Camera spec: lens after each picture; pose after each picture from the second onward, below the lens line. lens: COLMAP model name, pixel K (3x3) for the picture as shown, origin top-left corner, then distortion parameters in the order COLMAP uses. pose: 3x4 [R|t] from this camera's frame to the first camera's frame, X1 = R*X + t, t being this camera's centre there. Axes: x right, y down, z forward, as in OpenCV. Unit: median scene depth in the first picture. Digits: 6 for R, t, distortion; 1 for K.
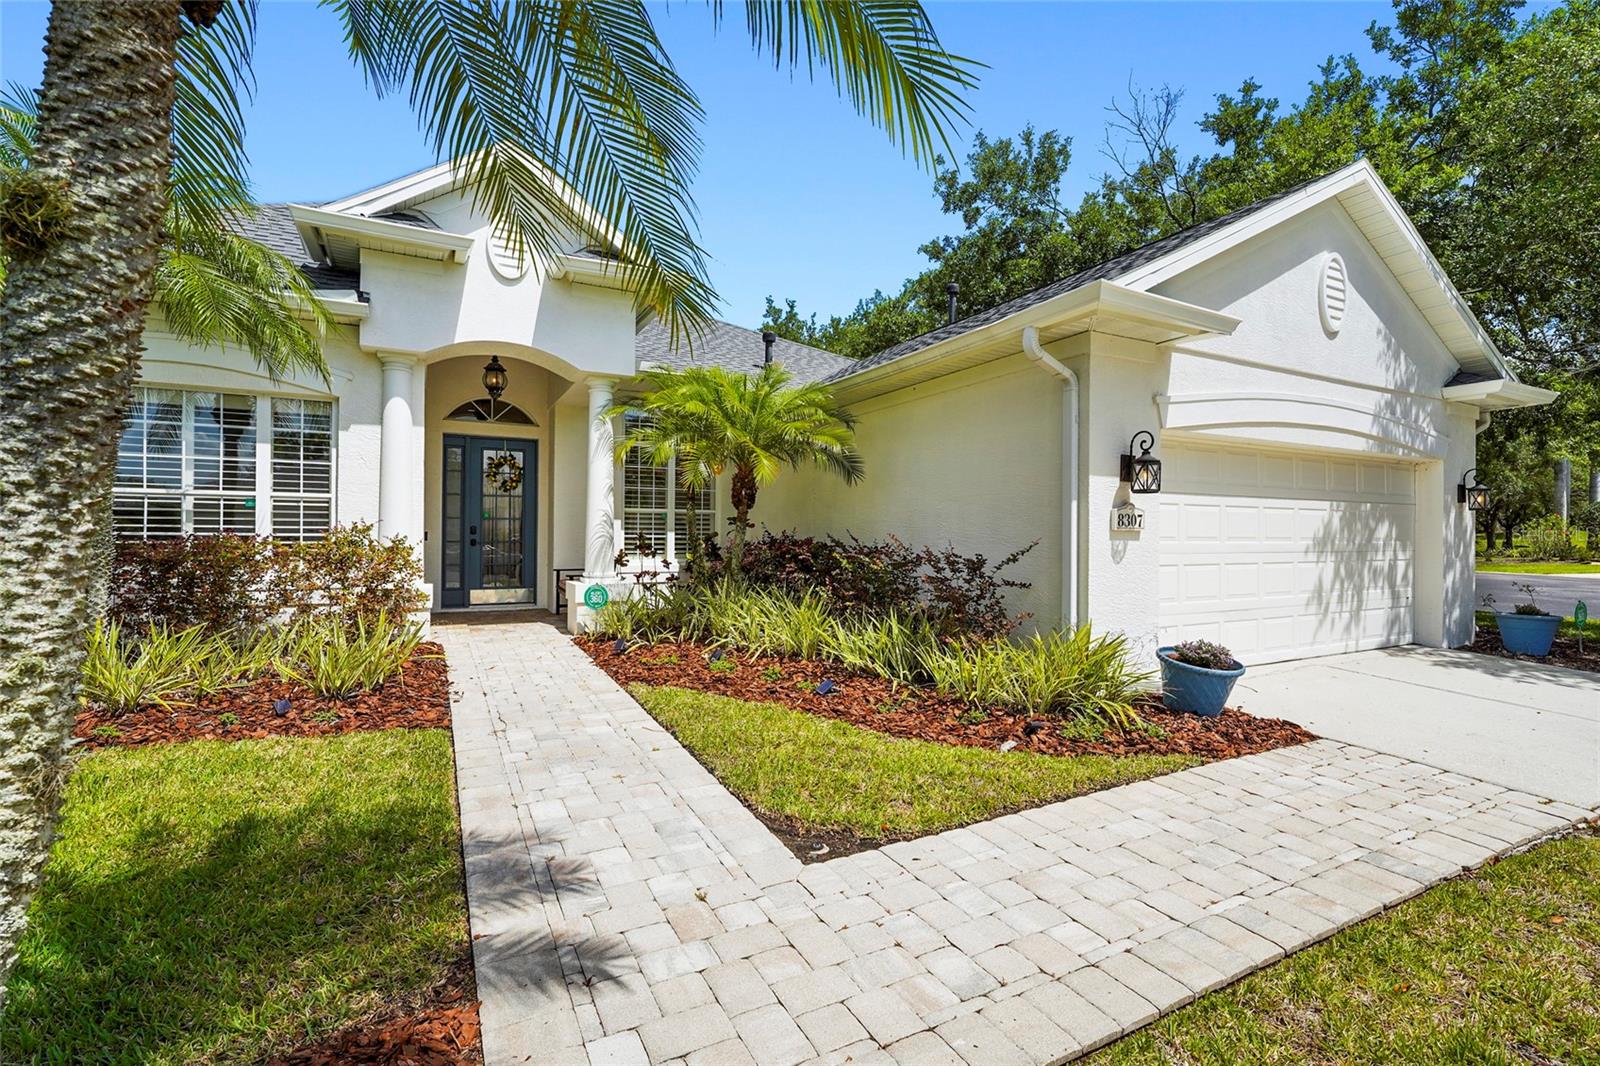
lens RADIAL K [[714.7, 0, 805.8], [0, 714.7, 534.4], [0, 0, 1]] dist [-0.004849, -0.000059]
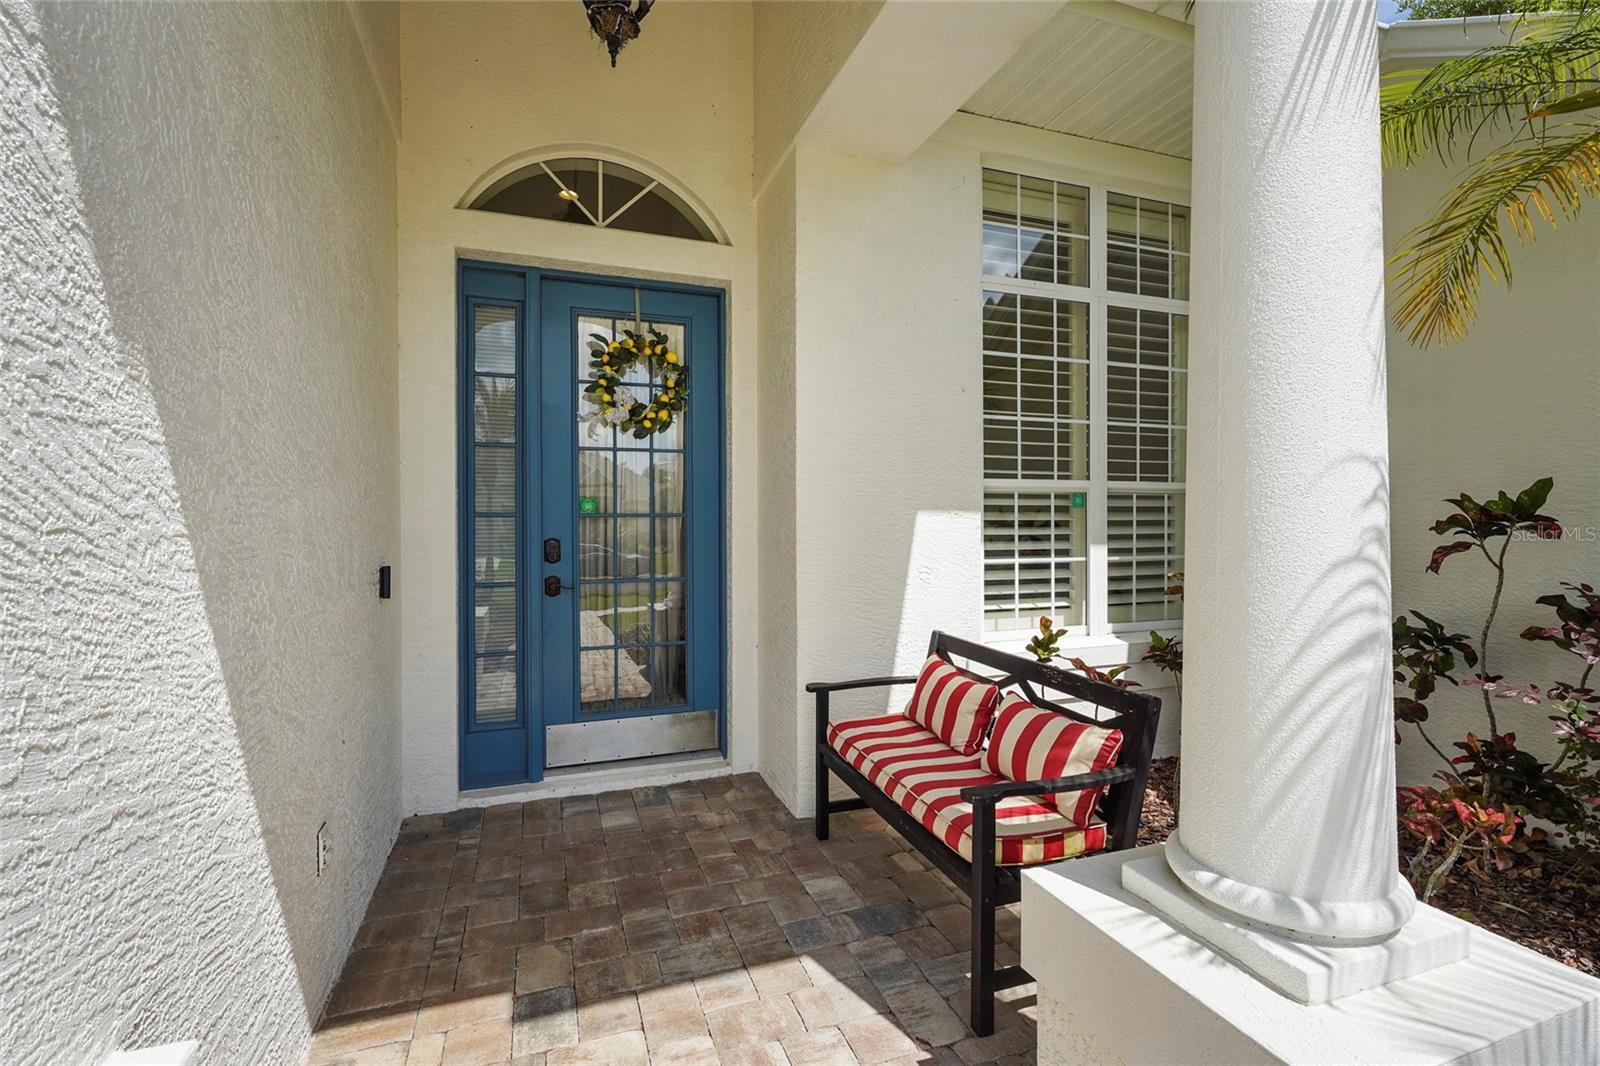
lens RADIAL K [[714.7, 0, 806.7], [0, 714.7, 526.1], [0, 0, 1]] dist [-0.004849, -0.000059]
pose [[0.992439, -0.009582, -0.122363, -0.432369], [0.011023, 0.999878, 0.011107, -0.027934], [0.122242, -0.012372, 0.992423, 0.964245]]
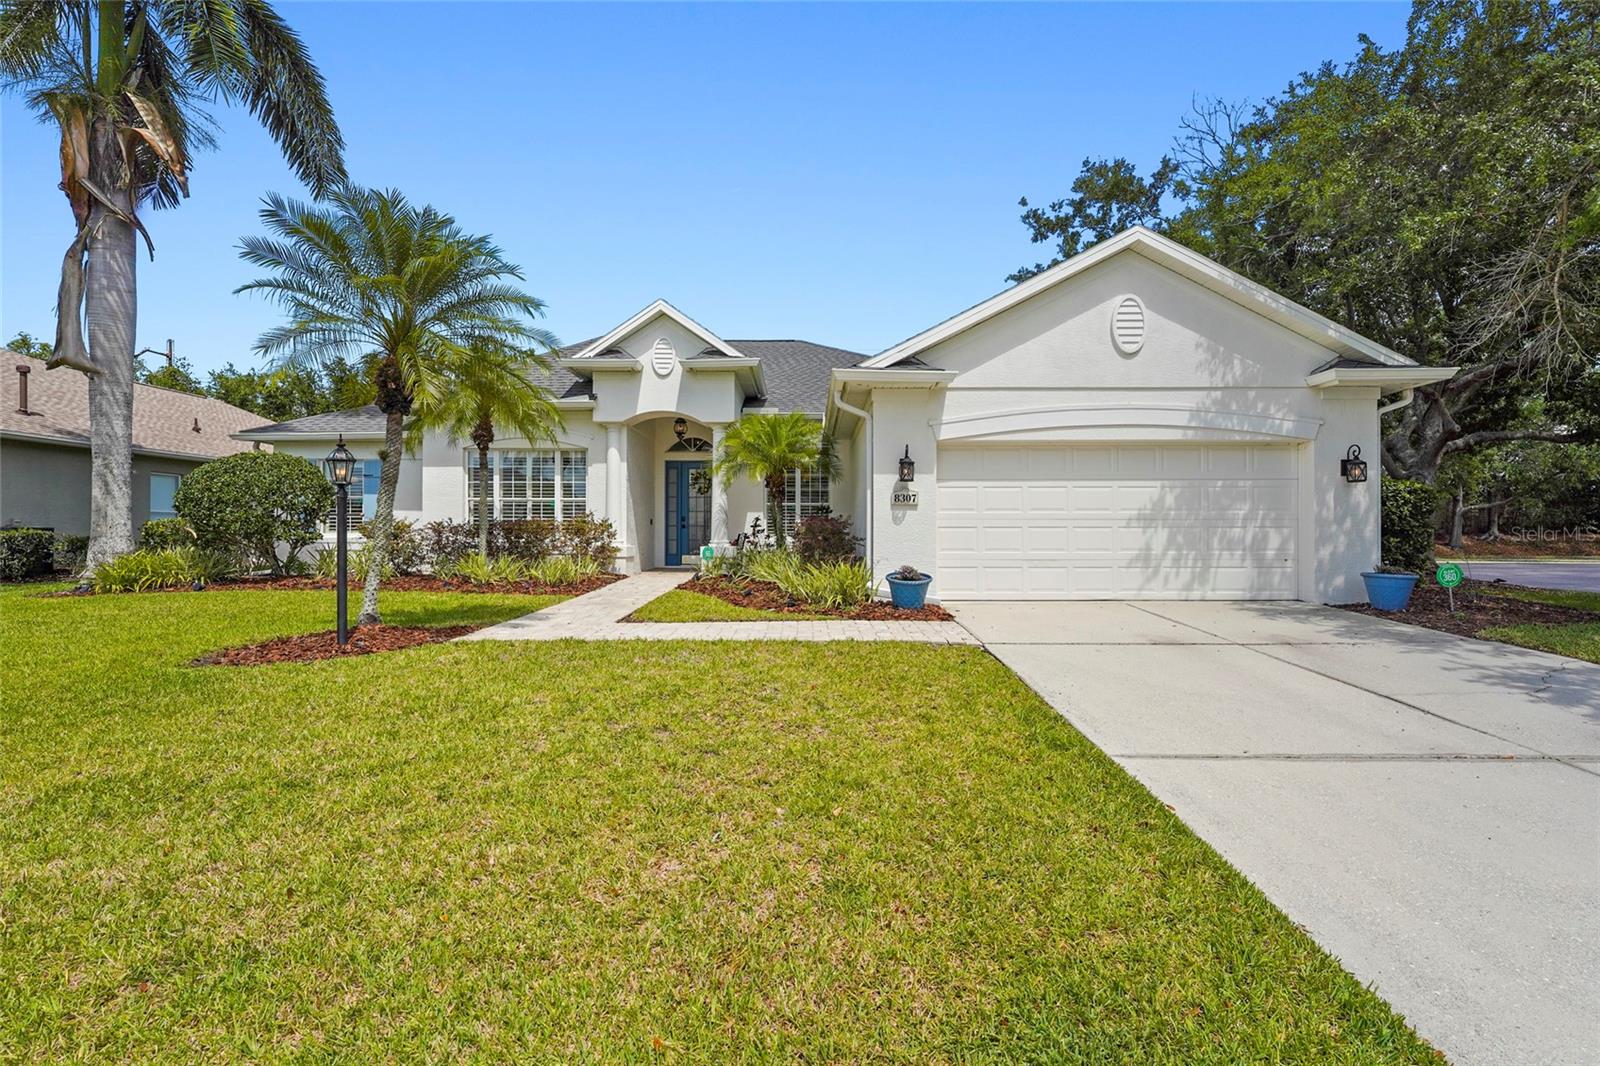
lens RADIAL K [[714.7, 0, 804.1], [0, 714.7, 530.8], [0, 0, 1]] dist [-0.004849, -0.000059]
pose [[0.881183, -0.008974, -0.472690, 0.776320], [0.006741, 0.999957, -0.006417, 0.048718], [0.472727, 0.002468, 0.881205, -0.431555]]
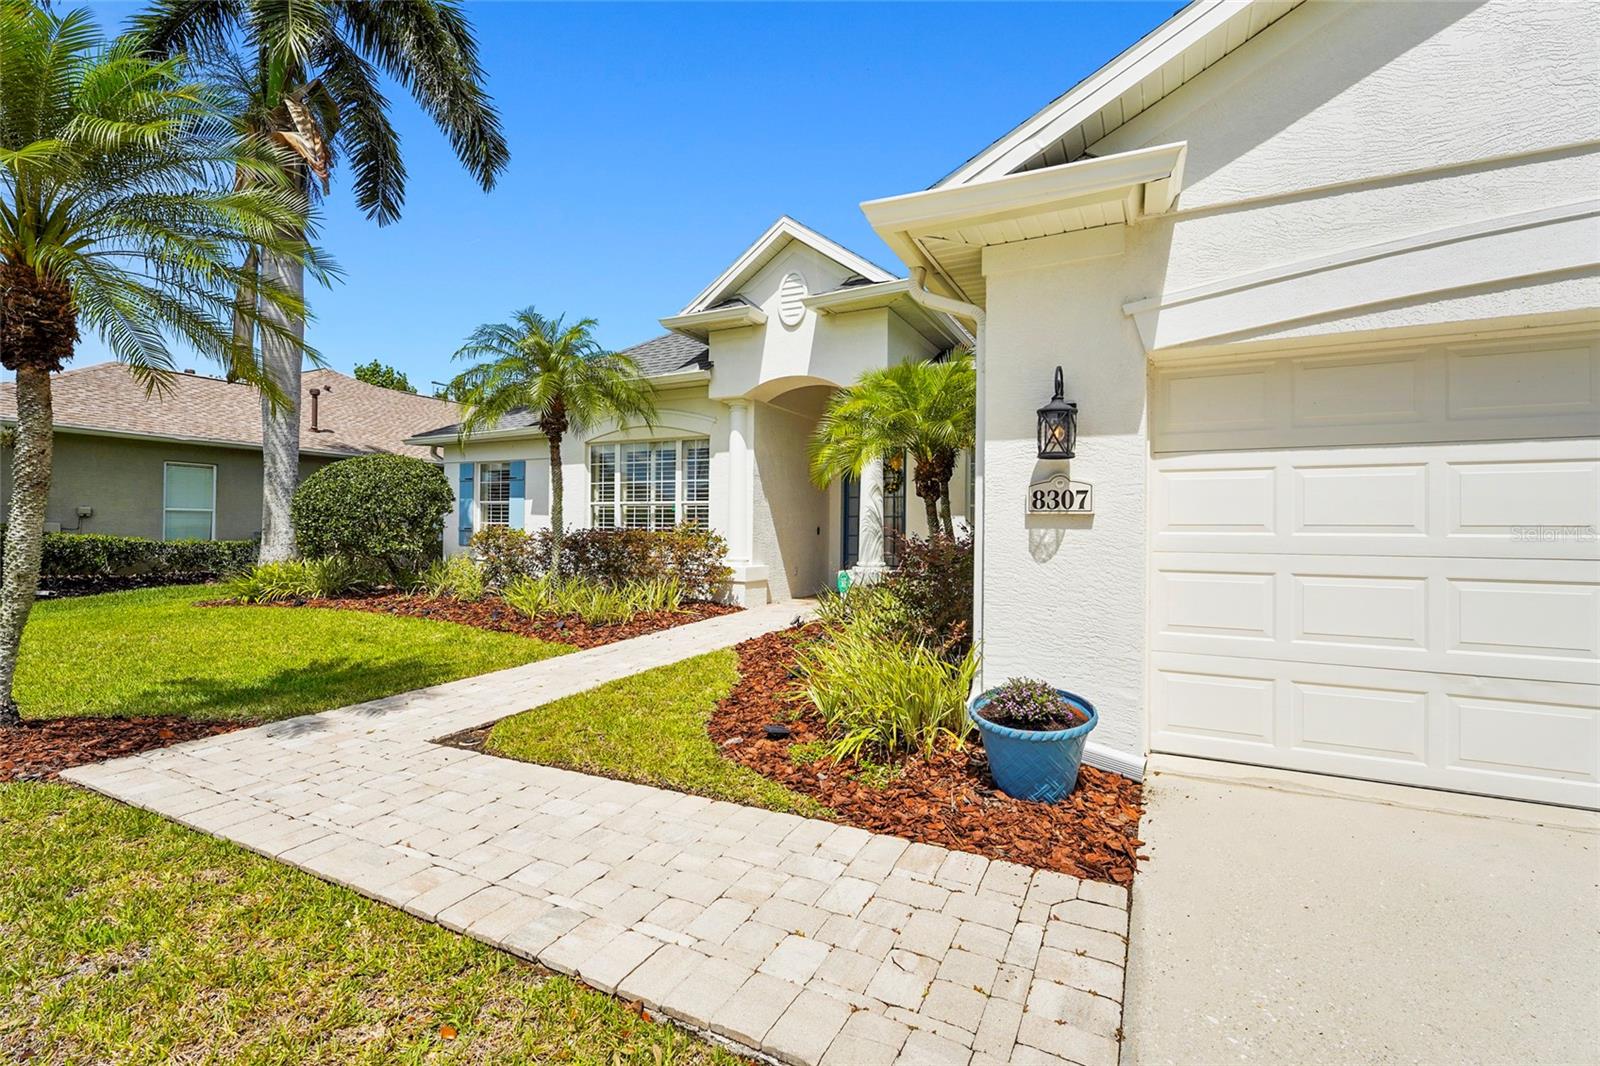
lens RADIAL K [[714.7, 0, 804.3], [0, 714.7, 527.1], [0, 0, 1]] dist [-0.004849, -0.000059]
pose [[0.580916, -0.005342, -0.813946, 0.653385], [-0.005946, 0.999924, -0.010807, 0.011602], [0.813942, 0.011118, 0.580840, 0.304704]]
